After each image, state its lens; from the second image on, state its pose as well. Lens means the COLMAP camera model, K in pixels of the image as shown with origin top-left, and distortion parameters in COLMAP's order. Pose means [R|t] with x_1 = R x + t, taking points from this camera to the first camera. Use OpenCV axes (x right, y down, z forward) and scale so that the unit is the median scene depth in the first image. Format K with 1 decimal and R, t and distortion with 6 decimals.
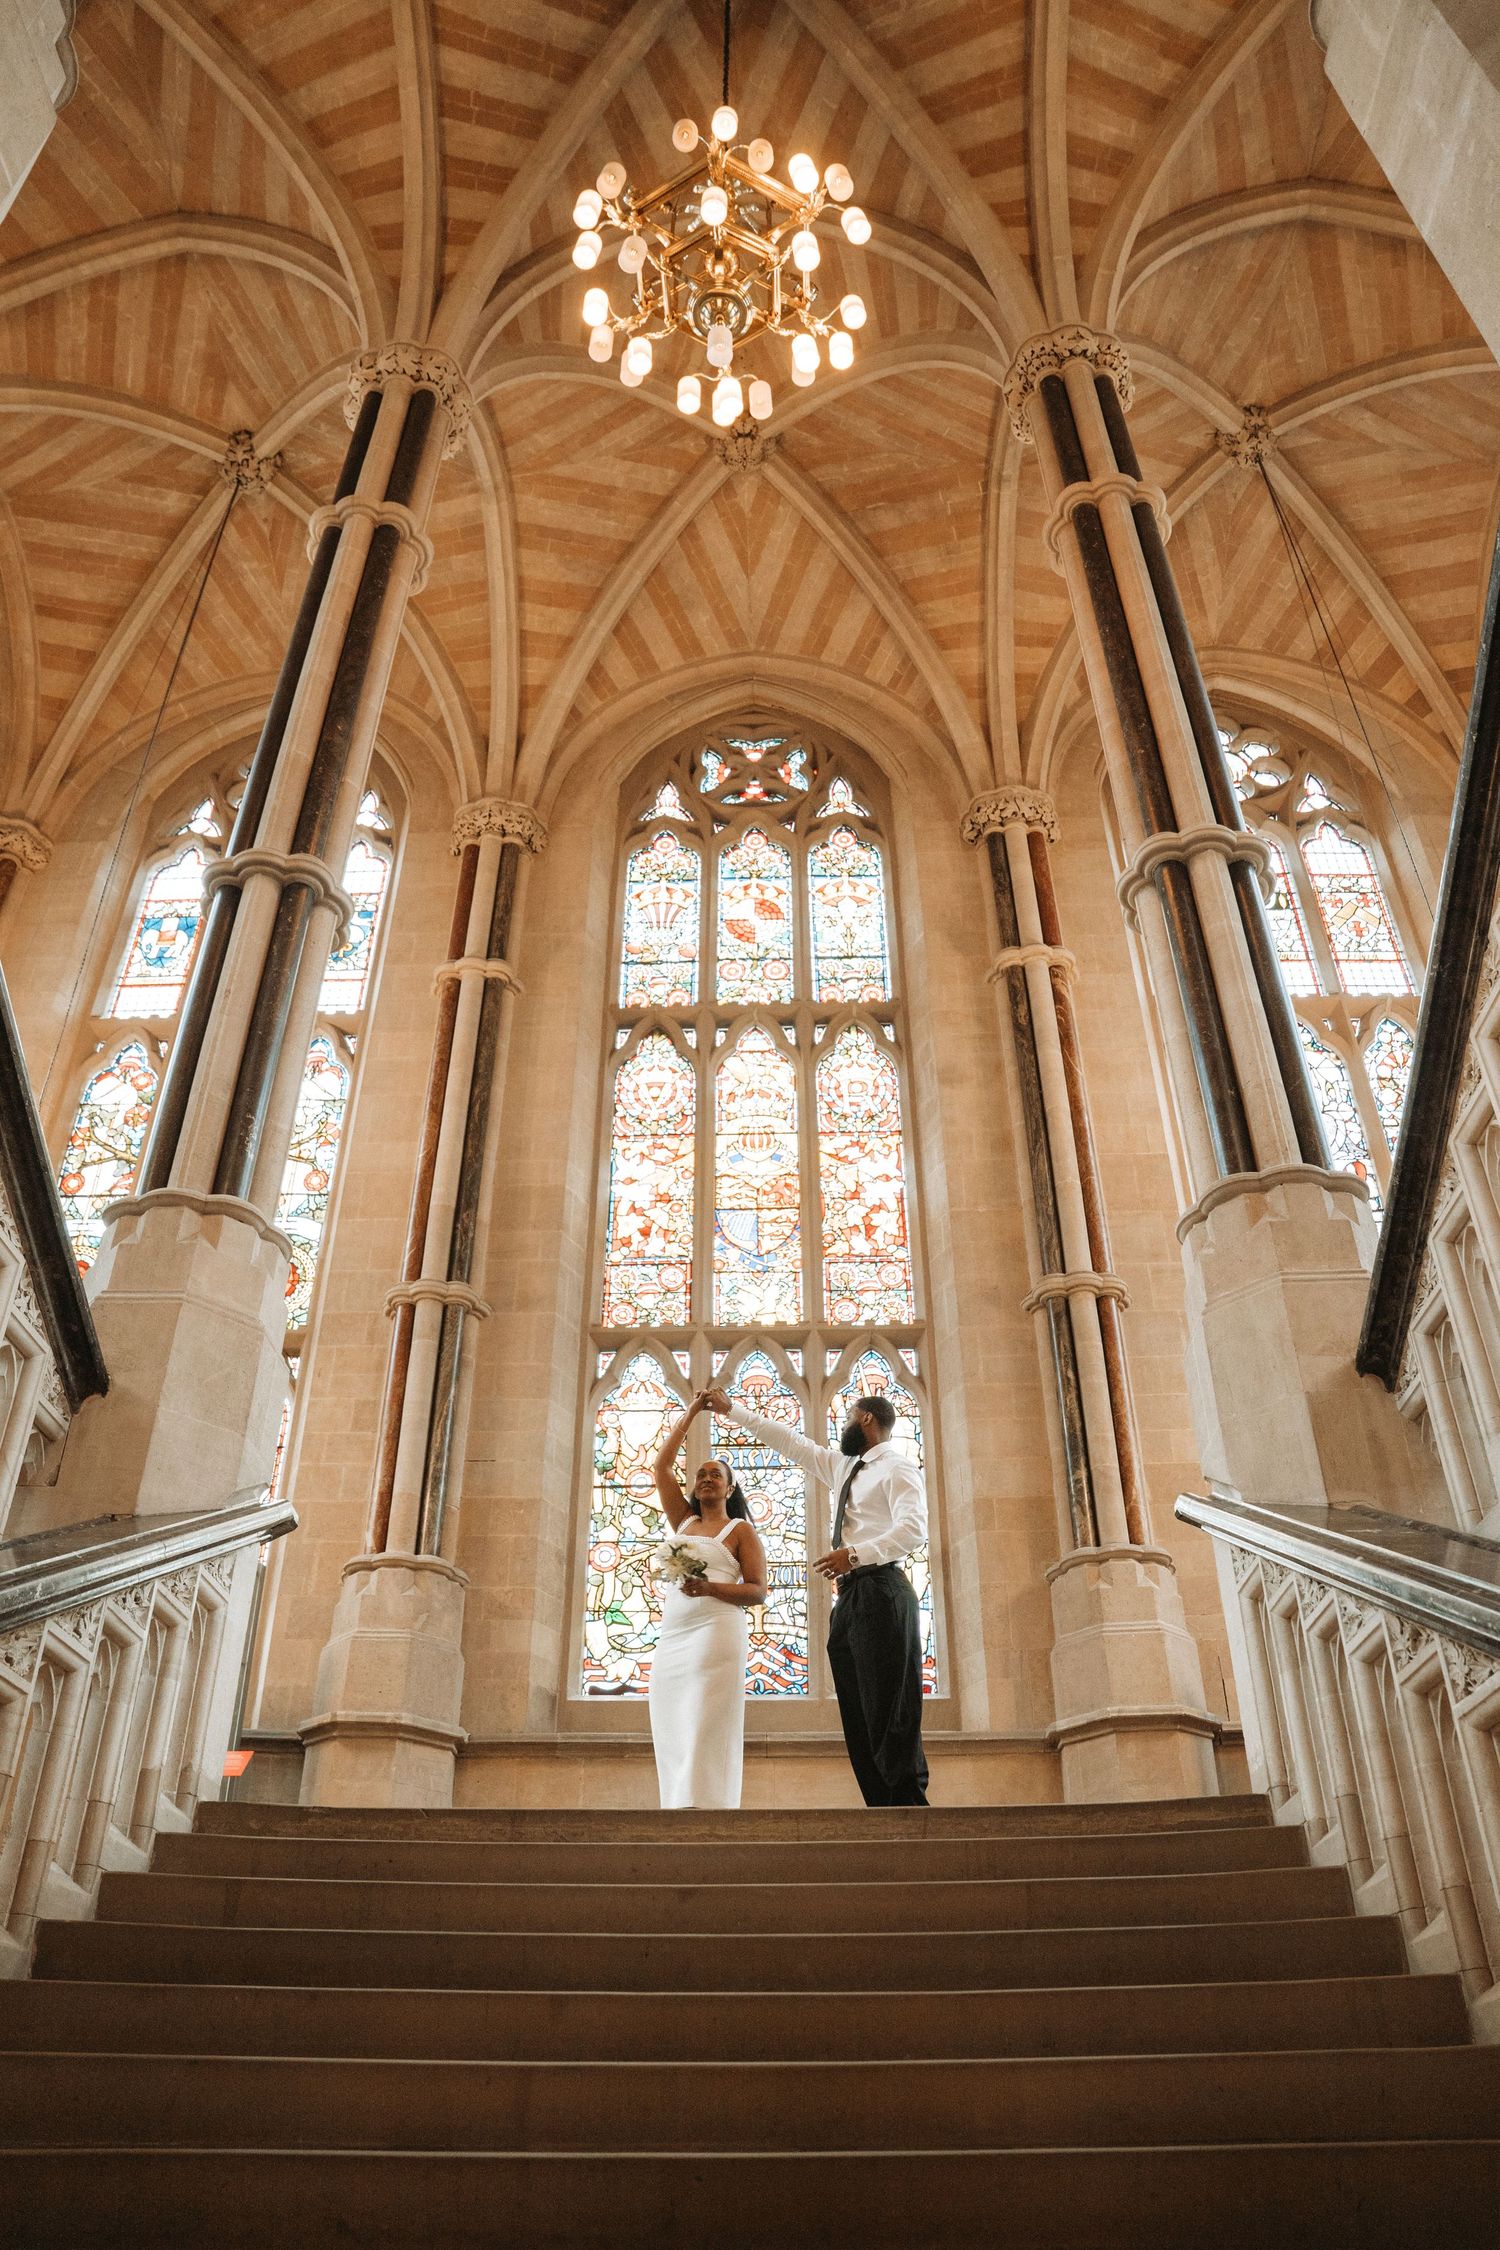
lens RADIAL K [[1558.7, 0, 714.6], [0, 1558.7, 1127.5], [0, 0, 1]] dist [-0.179144, 0.140774]
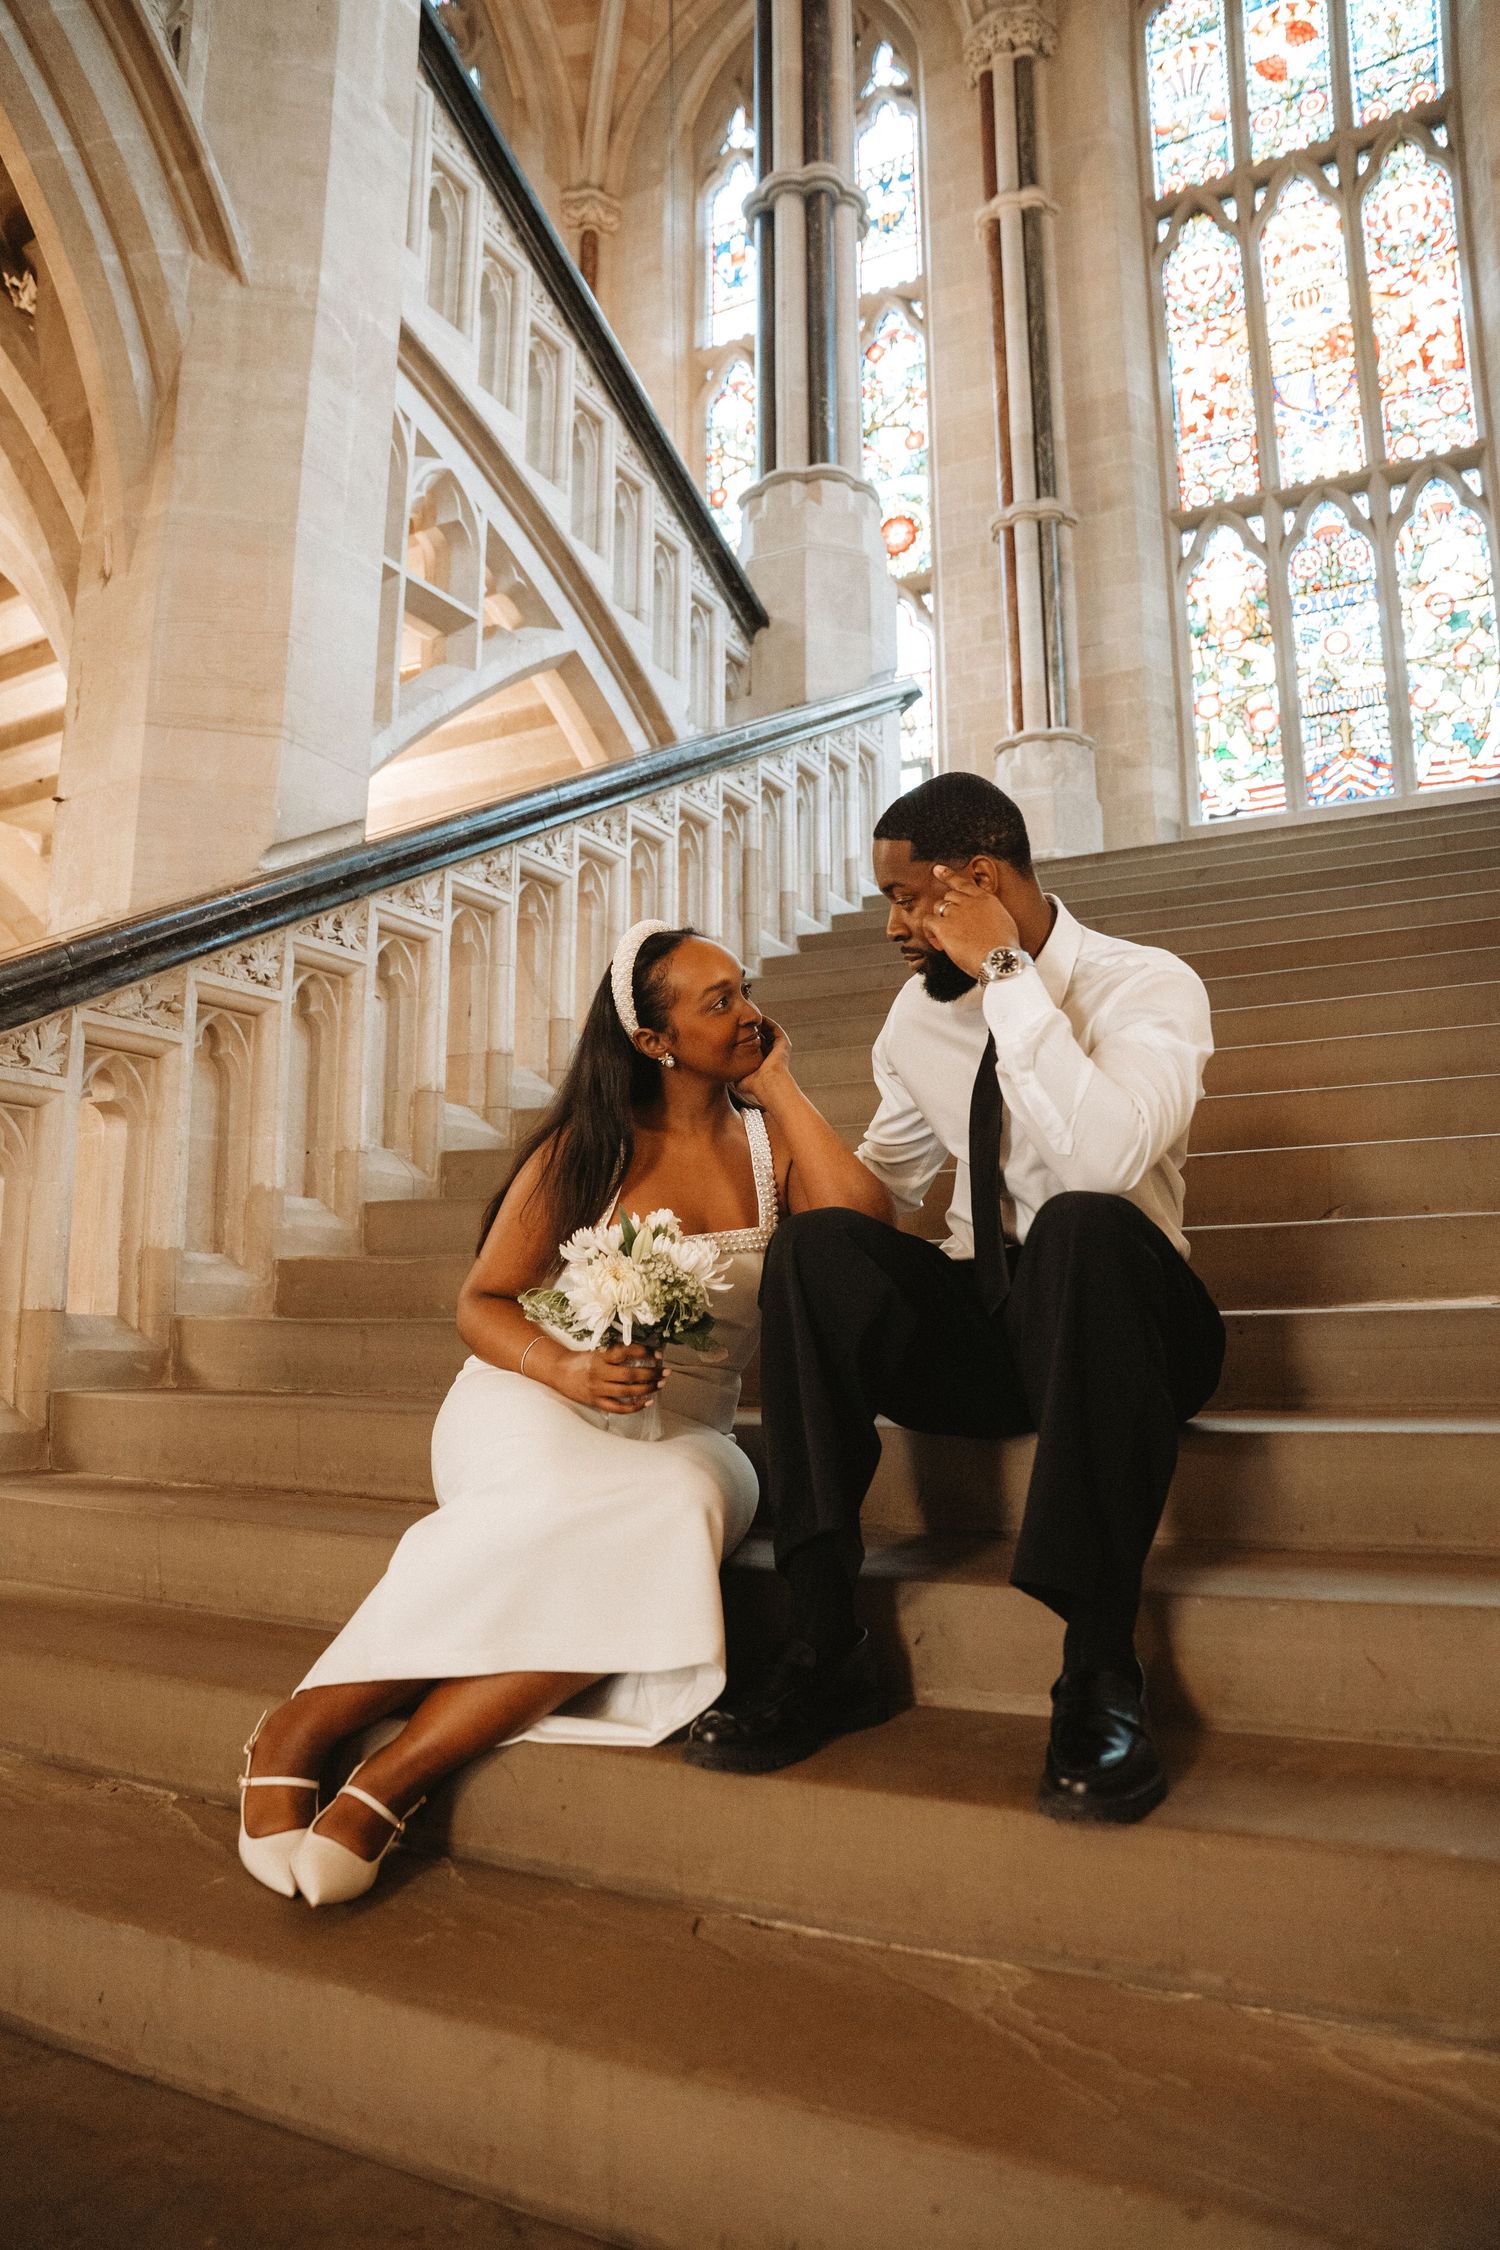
lens RADIAL K [[1531.4, 0, 750.0], [0, 1531.4, 1125.0], [0, 0, 1]] dist [-0.174541, 0.124133]
pose [[0.895724, -0.069611, -0.439128, 0.085490], [0.264008, 0.877967, 0.399342, 0.009524], [0.357741, -0.473634, 0.804793, -0.184042]]
